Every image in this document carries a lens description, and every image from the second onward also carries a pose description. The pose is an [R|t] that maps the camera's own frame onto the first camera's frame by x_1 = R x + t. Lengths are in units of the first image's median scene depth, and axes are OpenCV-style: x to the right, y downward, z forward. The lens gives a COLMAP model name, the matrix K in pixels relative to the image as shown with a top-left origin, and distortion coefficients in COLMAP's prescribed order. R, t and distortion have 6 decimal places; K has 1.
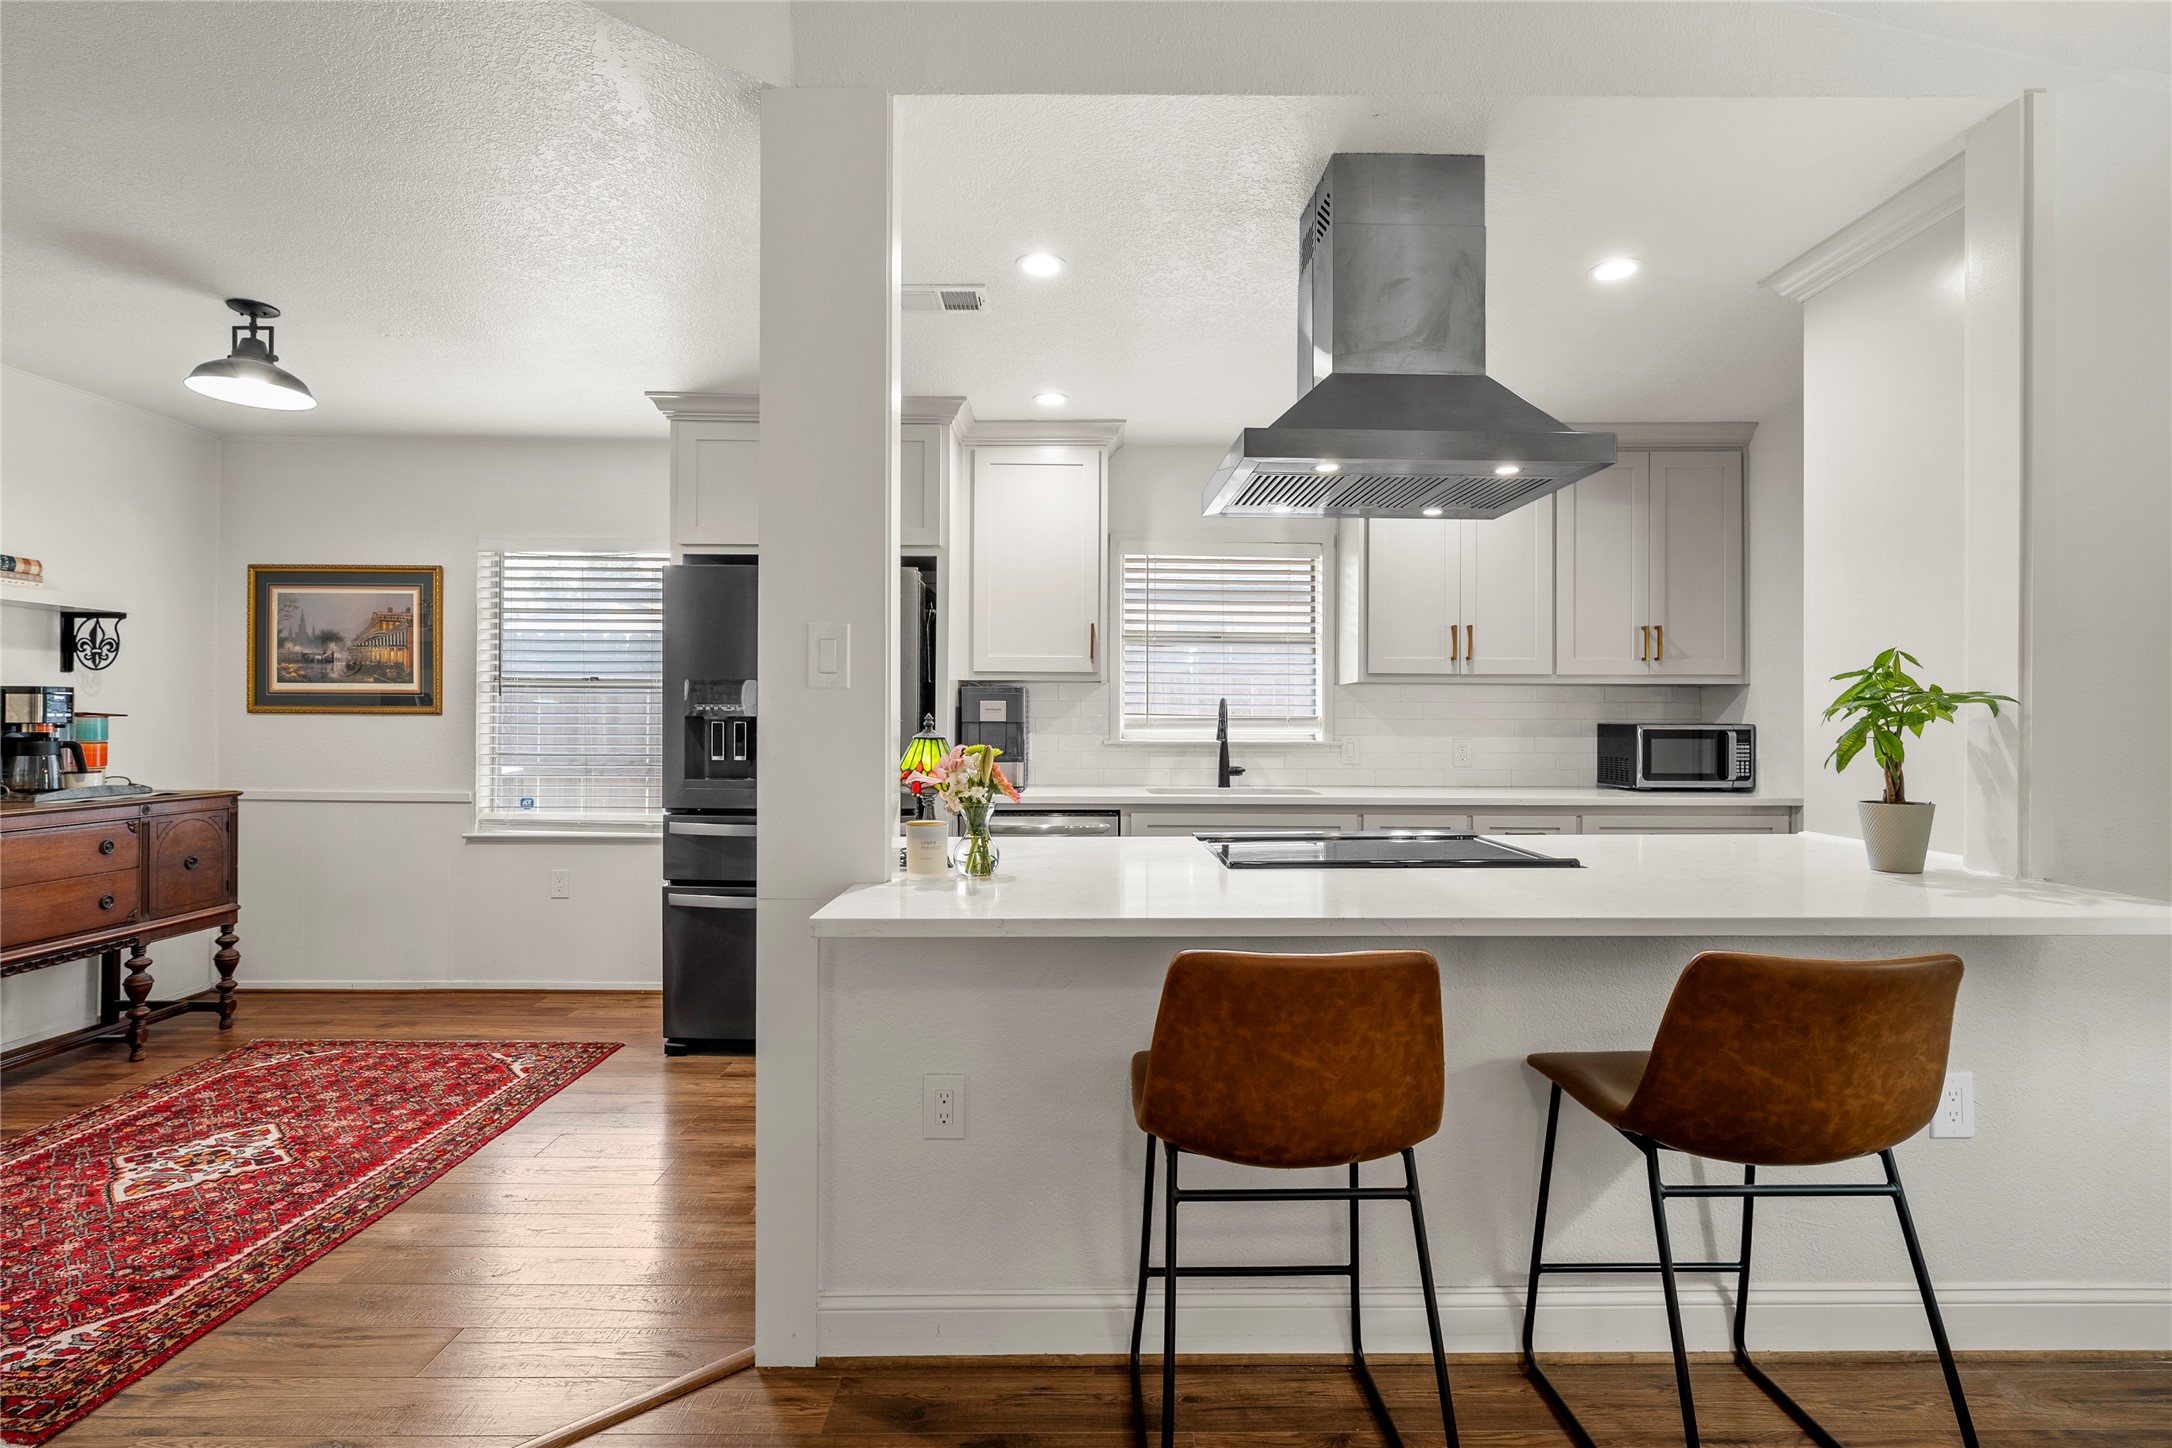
lens RADIAL K [[1005.4, 0, 1041.8], [0, 1005.4, 713.6], [0, 0, 1]] dist [0.006823, 0.000721]
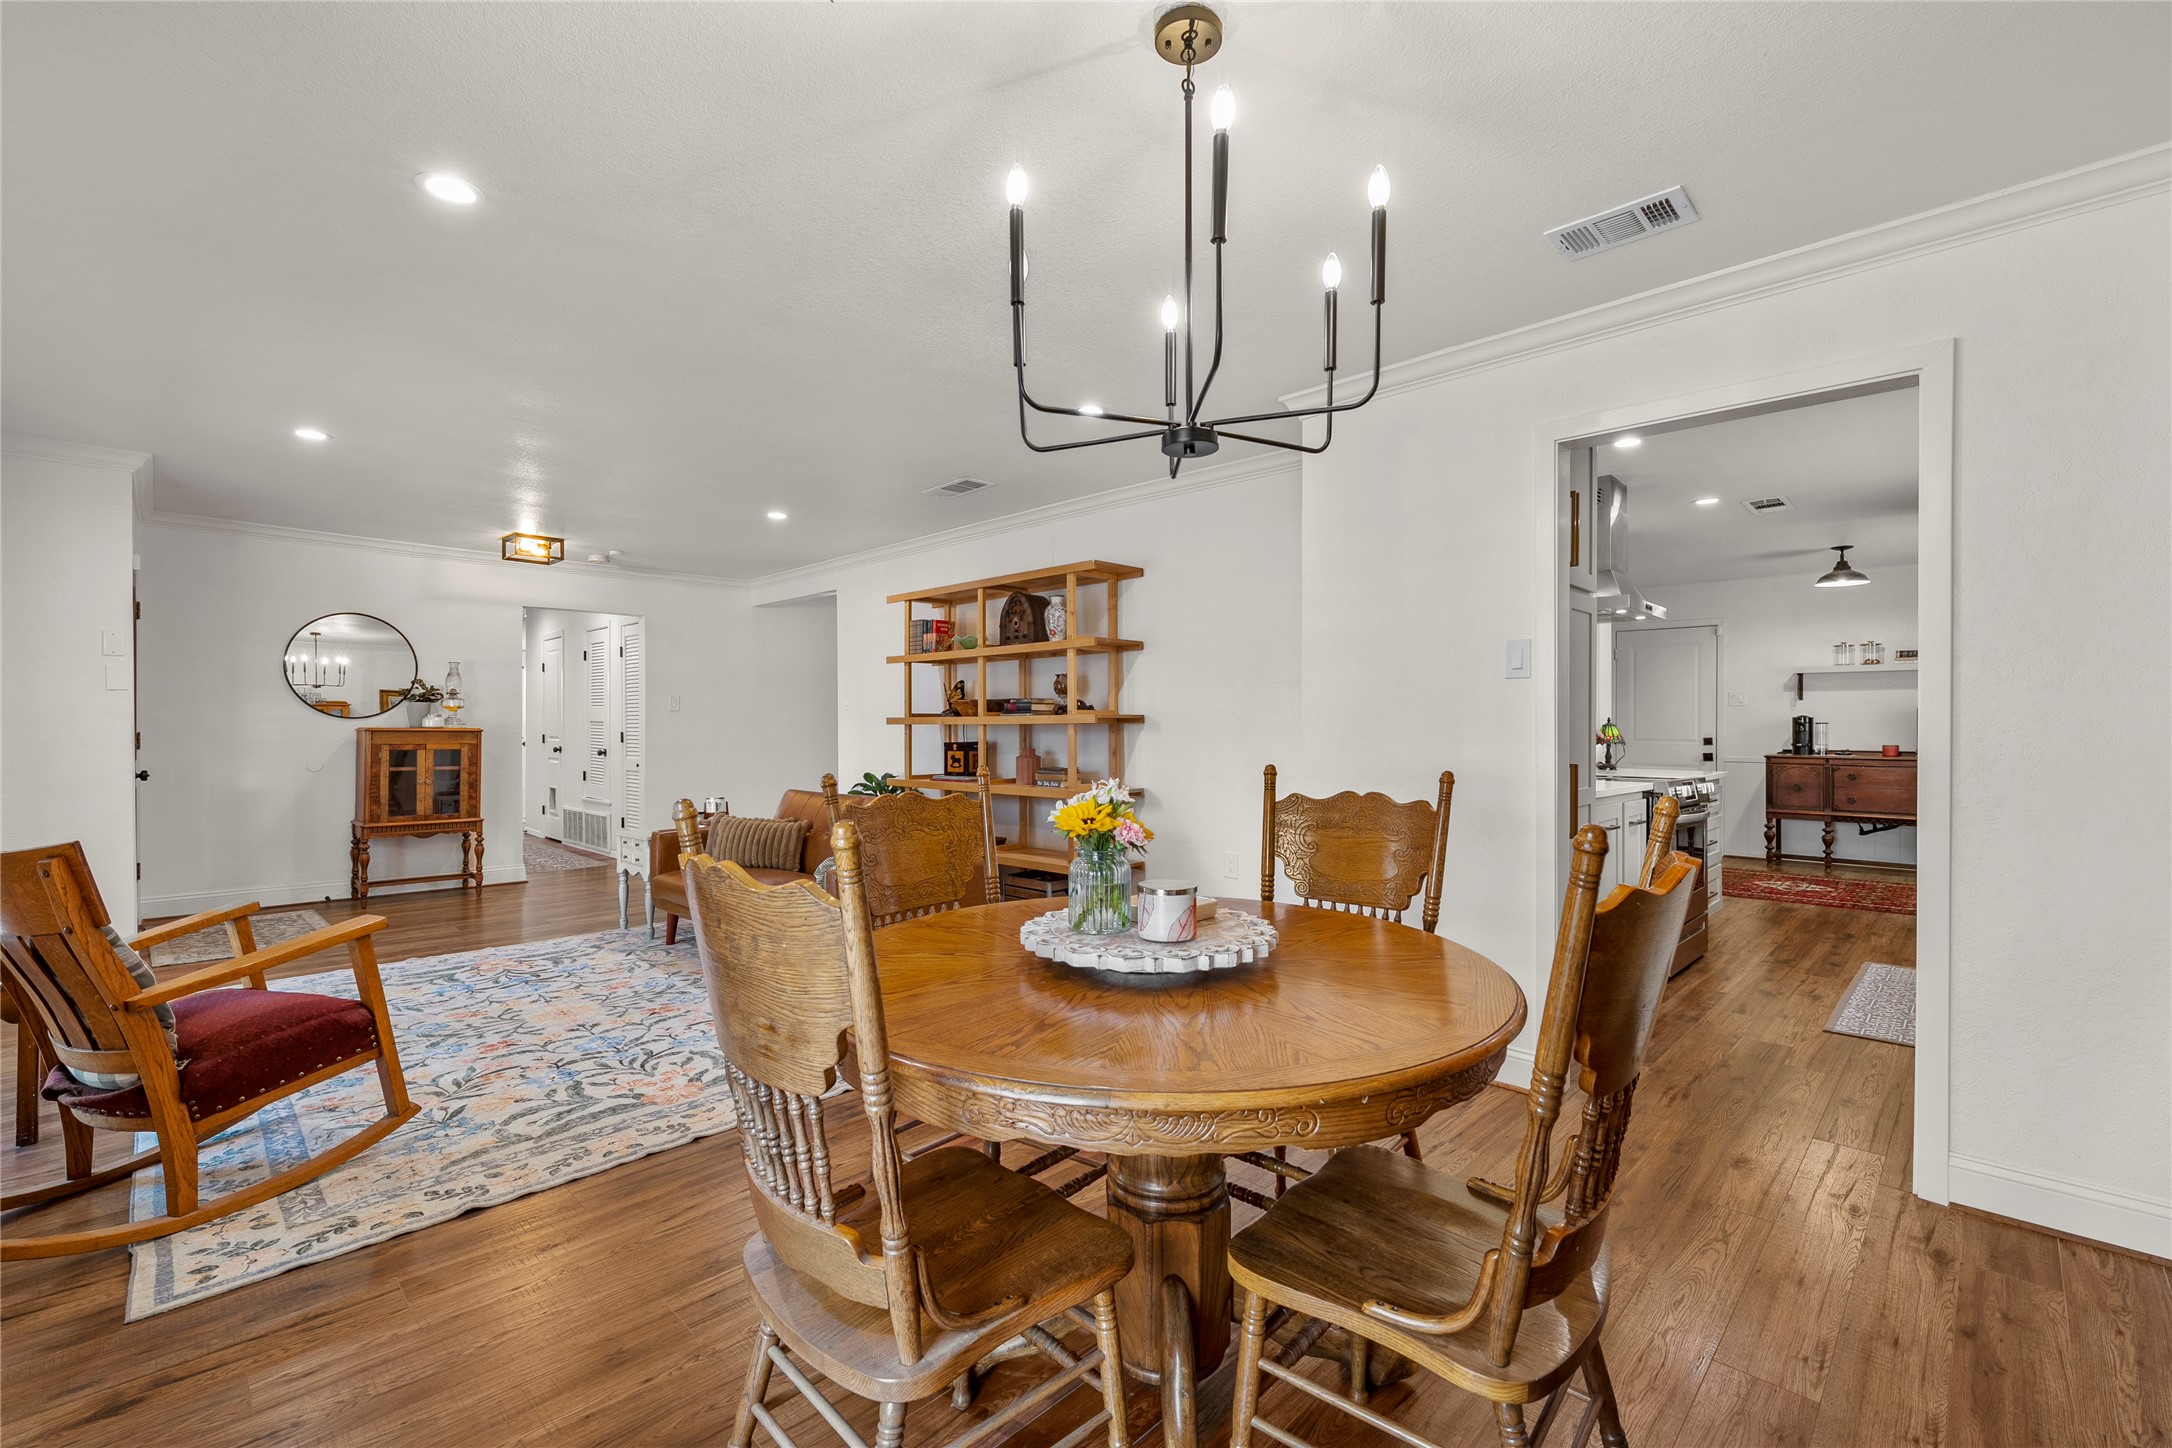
lens RADIAL K [[910.6, 0, 1090.1], [0, 910.6, 723.1], [0, 0, 1]] dist [-0.007455, 0.000251]
pose [[-0.680413, -0.003746, -0.732819, 1.831669], [0.003481, 0.999959, -0.008344, 0.021502], [0.732821, -0.008228, -0.680372, 1.060943]]
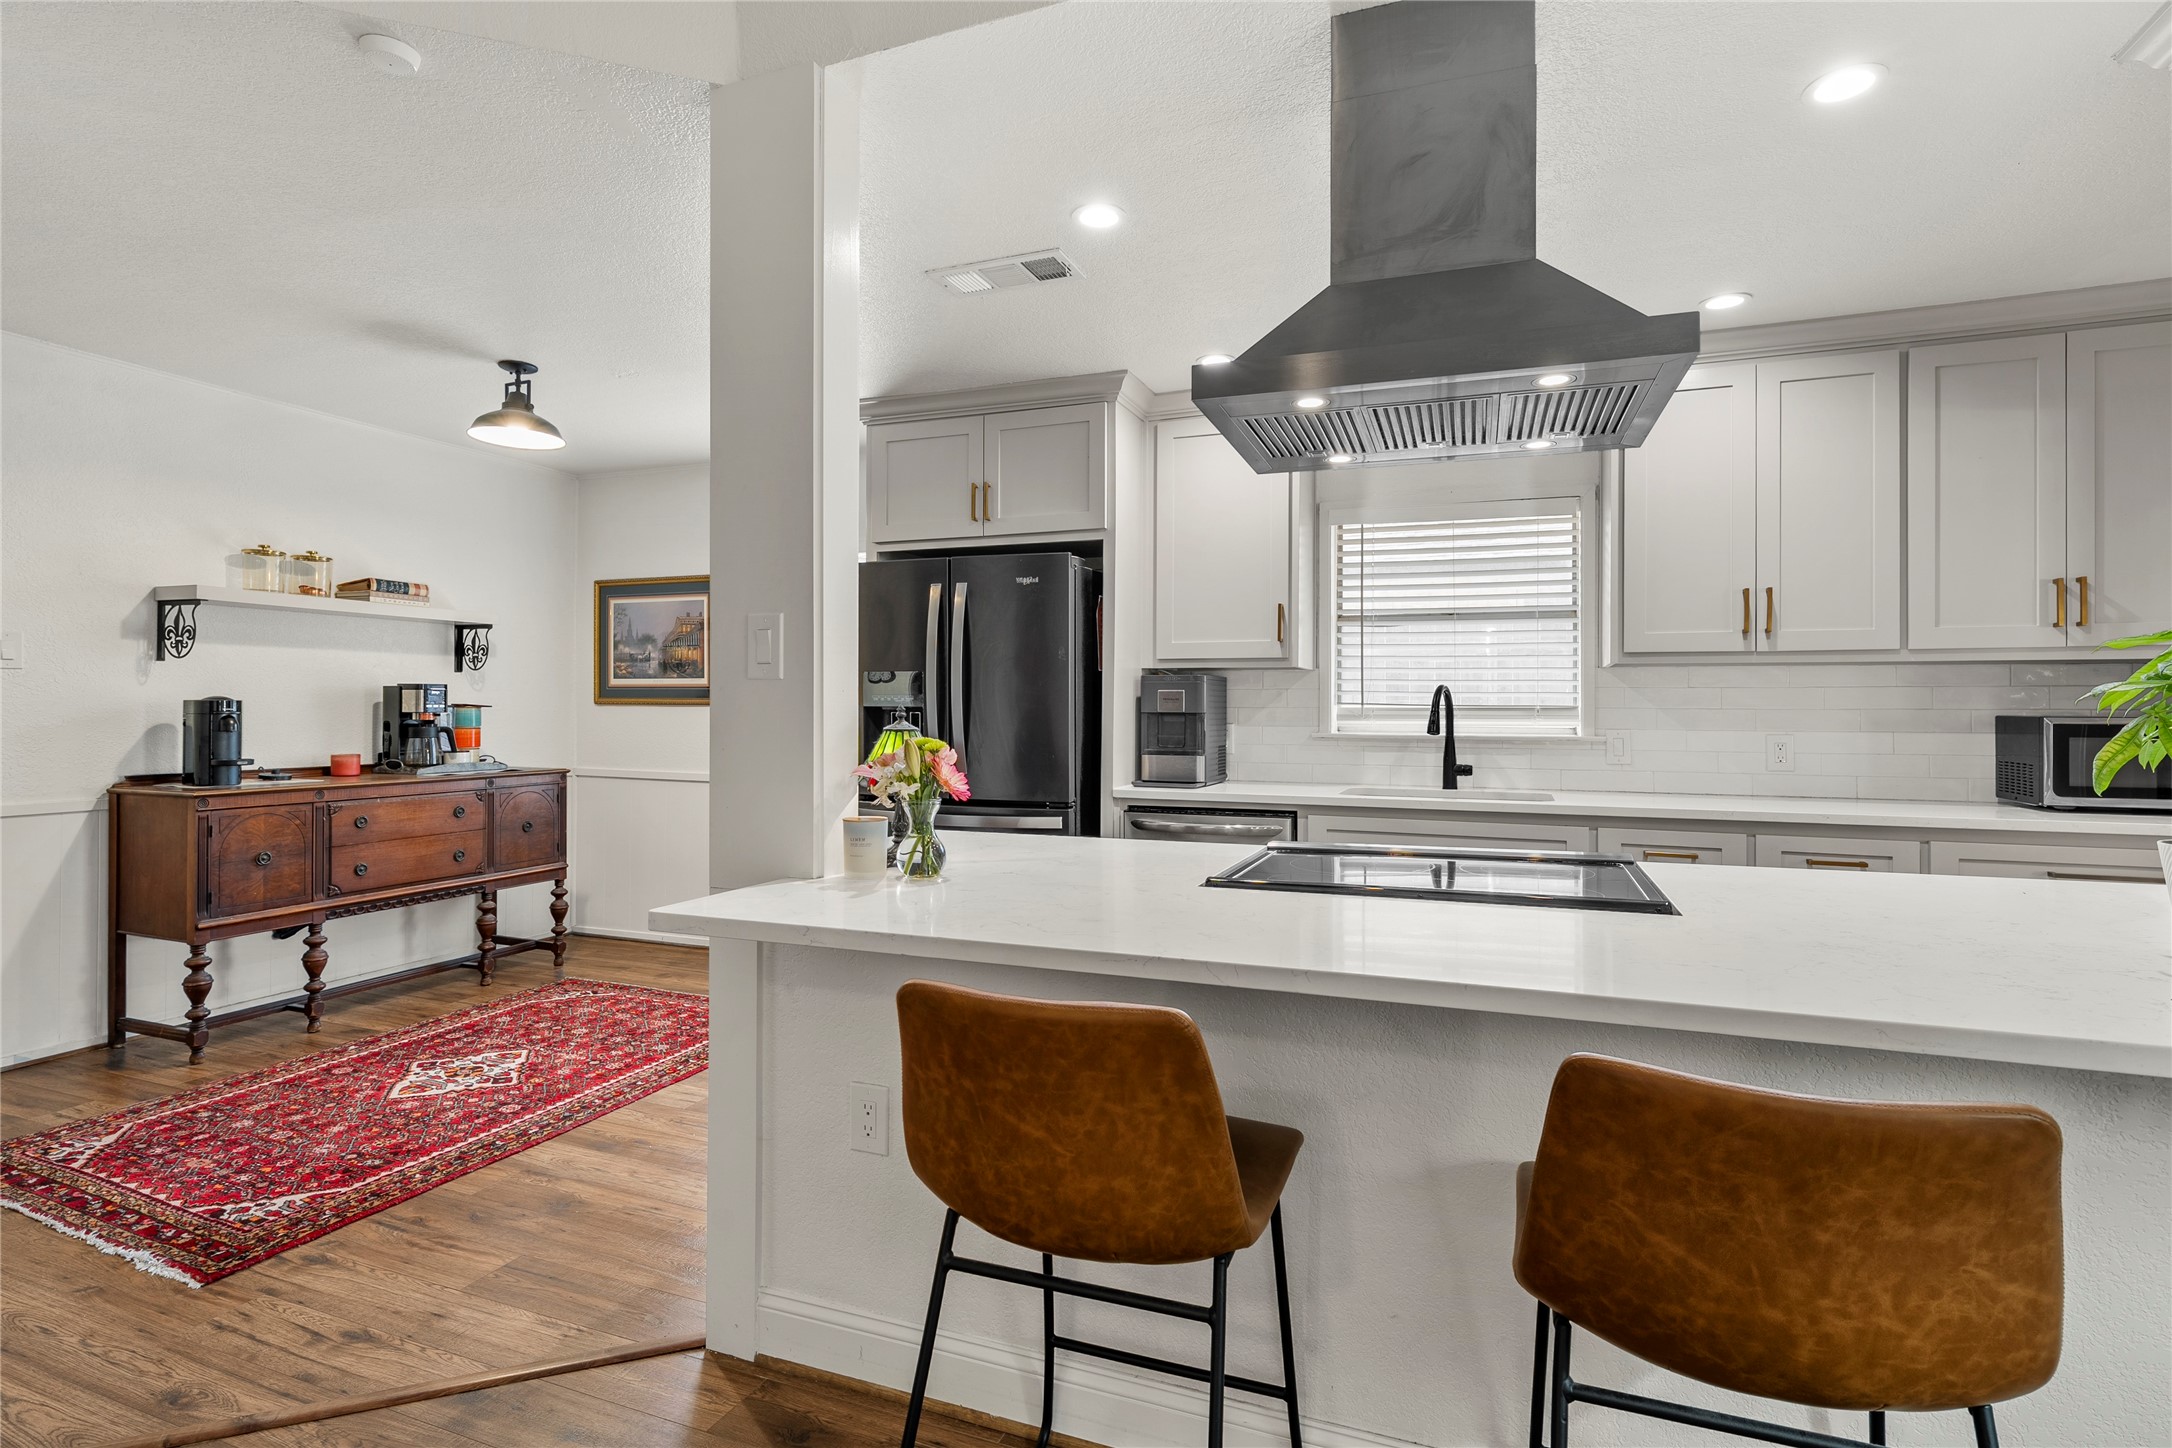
lens RADIAL K [[1005.4, 0, 1071.7], [0, 1005.4, 703.2], [0, 0, 1]] dist [0.006823, 0.000721]
pose [[0.937159, -0.002413, -0.348895, 0.232170], [0.002027, 0.999997, -0.001471, 0.000849], [0.348898, 0.000671, 0.937161, 0.099860]]
